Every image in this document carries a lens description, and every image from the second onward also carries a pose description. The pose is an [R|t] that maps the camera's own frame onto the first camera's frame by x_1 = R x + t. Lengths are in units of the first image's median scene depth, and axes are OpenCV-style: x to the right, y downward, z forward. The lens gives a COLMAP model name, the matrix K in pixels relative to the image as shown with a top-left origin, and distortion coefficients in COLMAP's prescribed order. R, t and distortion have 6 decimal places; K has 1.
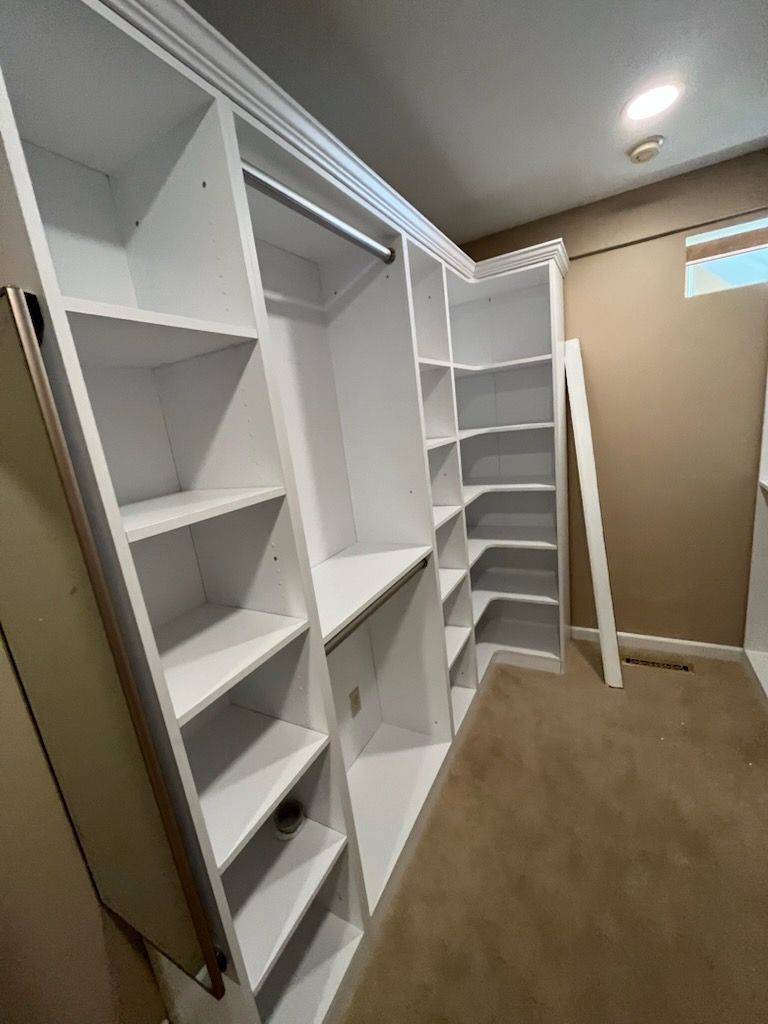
lens RADIAL K [[416.2, 0, 384.2], [0, 416.2, 510.4], [0, 0, 1]] dist [0.000482, -0.000054]
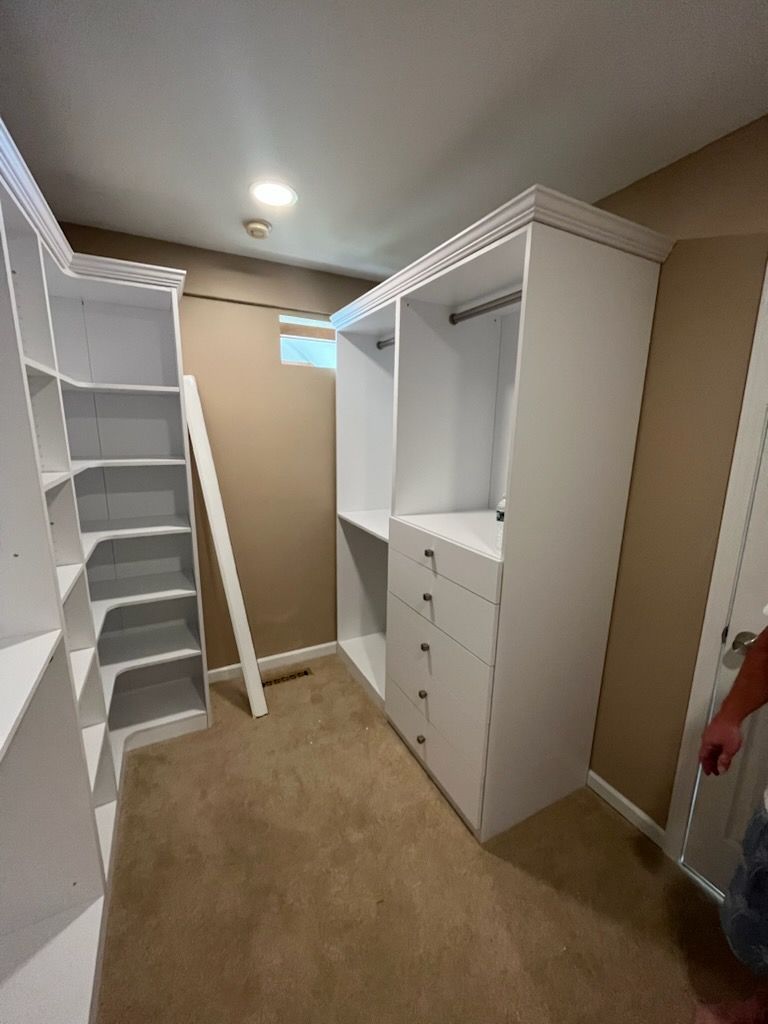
lens RADIAL K [[416.2, 0, 387.1], [0, 416.2, 512.0], [0, 0, 1]] dist [0.000482, -0.000054]
pose [[0.559923, -0.042623, 0.827448, -0.121351], [0.103909, 0.994404, -0.019091, -0.032093], [-0.822003, 0.096669, 0.561218, 0.122358]]
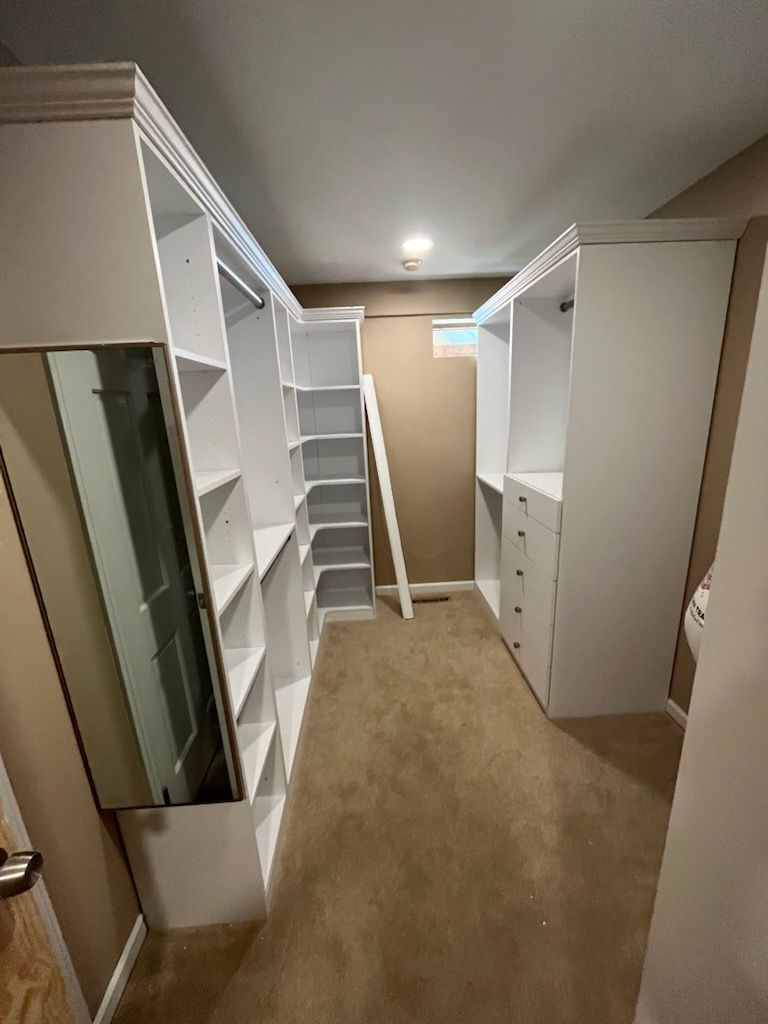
lens RADIAL K [[416.2, 0, 385.5], [0, 416.2, 509.2], [0, 0, 1]] dist [0.000482, -0.000054]
pose [[0.862176, -0.048231, 0.504308, -0.249018], [0.059789, 0.998188, -0.006751, 0.056285], [-0.503068, 0.035972, 0.863498, -0.235863]]
